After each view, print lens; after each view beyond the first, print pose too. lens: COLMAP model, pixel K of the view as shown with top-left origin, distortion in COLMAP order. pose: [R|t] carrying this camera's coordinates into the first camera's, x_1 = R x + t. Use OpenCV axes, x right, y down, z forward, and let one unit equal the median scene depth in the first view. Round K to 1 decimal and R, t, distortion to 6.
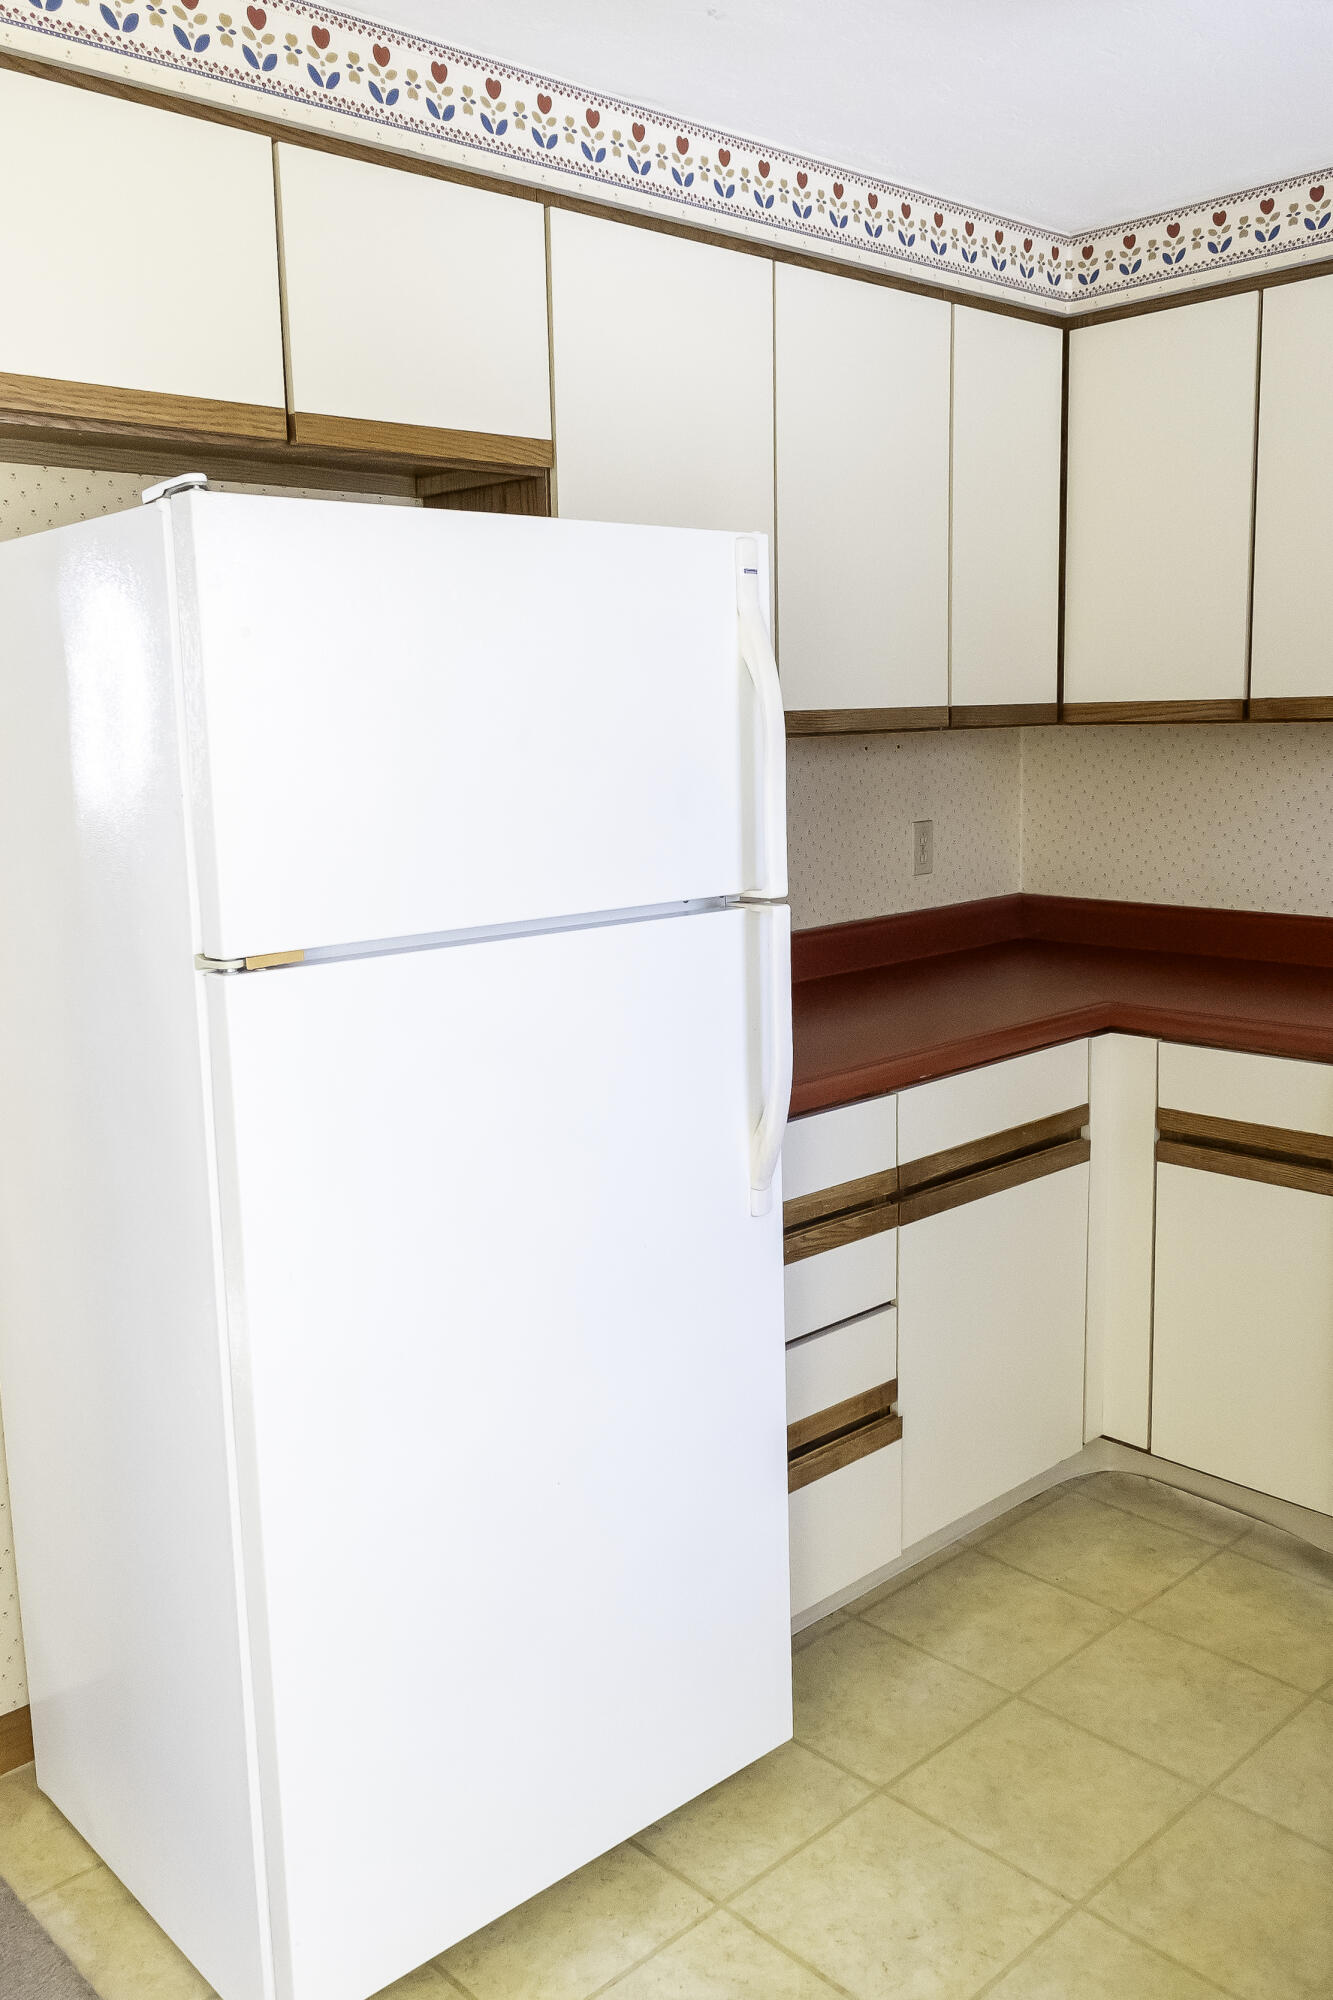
lens RADIAL K [[1602.2, 0, 647.0], [0, 1602.2, 1007.7], [0, 0, 1]] dist [0.009875, -0.026019]
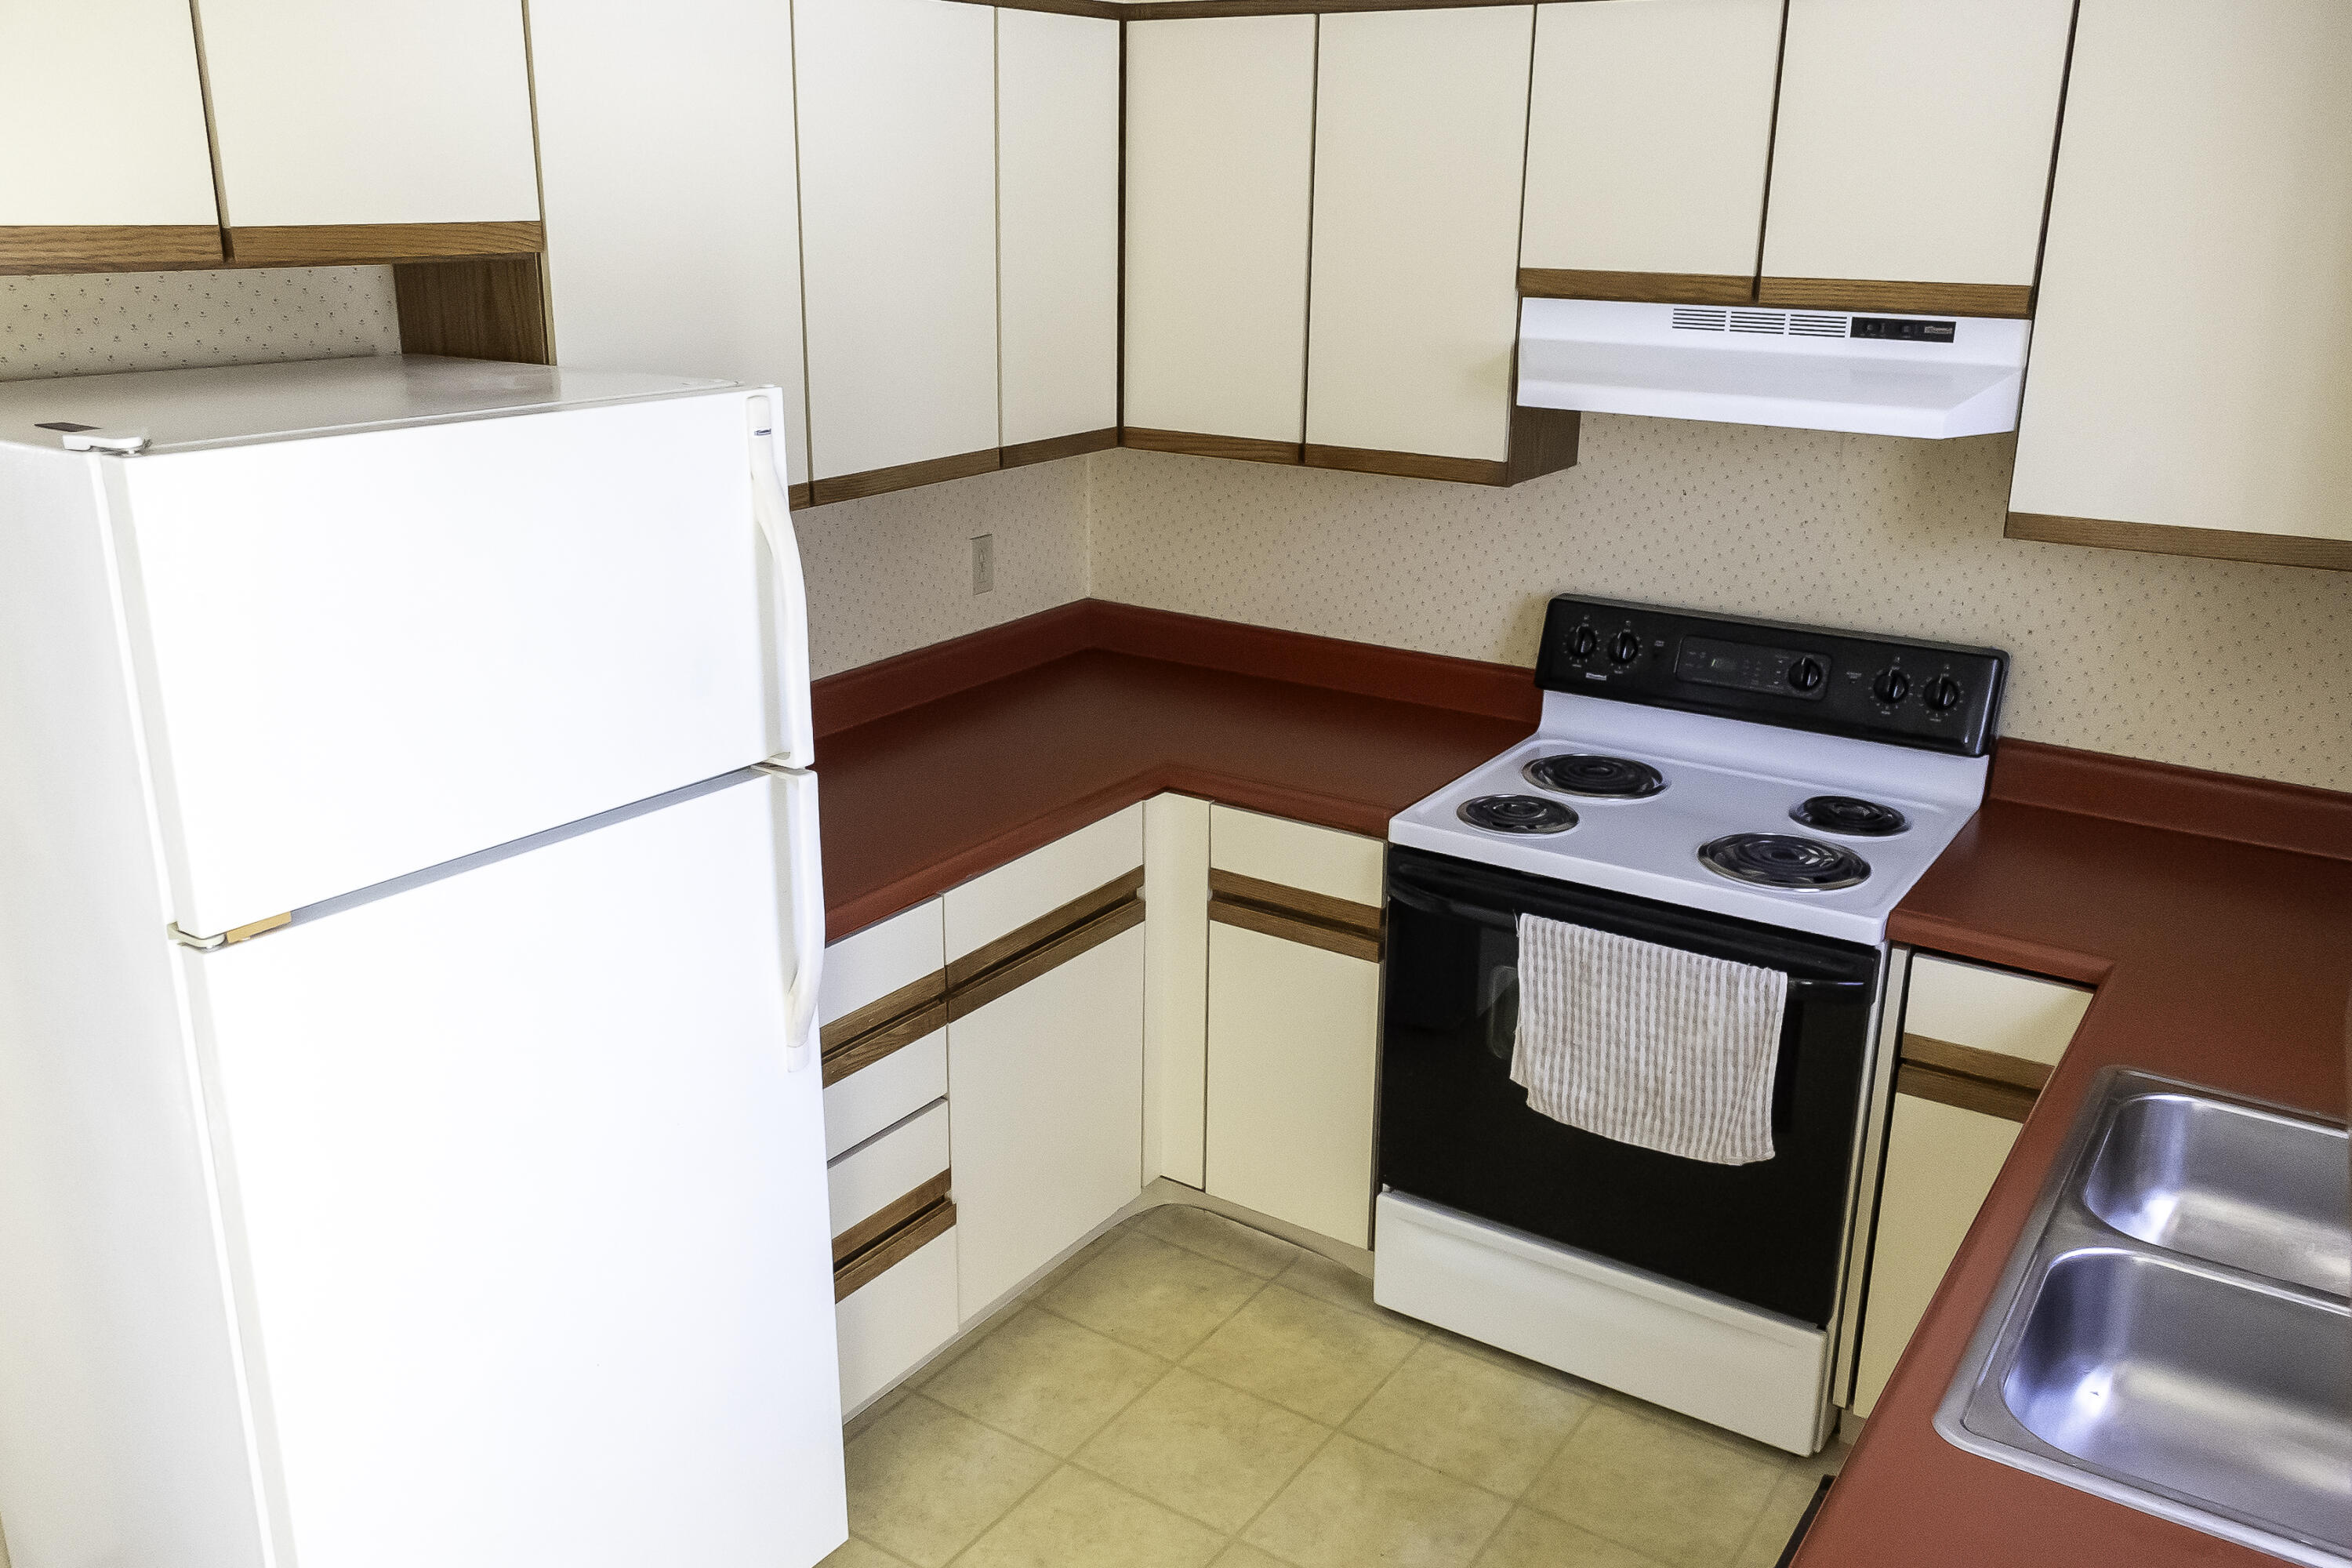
lens RADIAL K [[1884.1, 0, 1176.0], [0, 1884.1, 775.9], [0, 0, 1]] dist [0.009875, -0.026019]
pose [[0.970391, -0.034678, 0.239036, 0.021068], [0.000329, 0.989829, 0.142264, -0.180389], [-0.241538, -0.137973, 0.960533, -0.128885]]
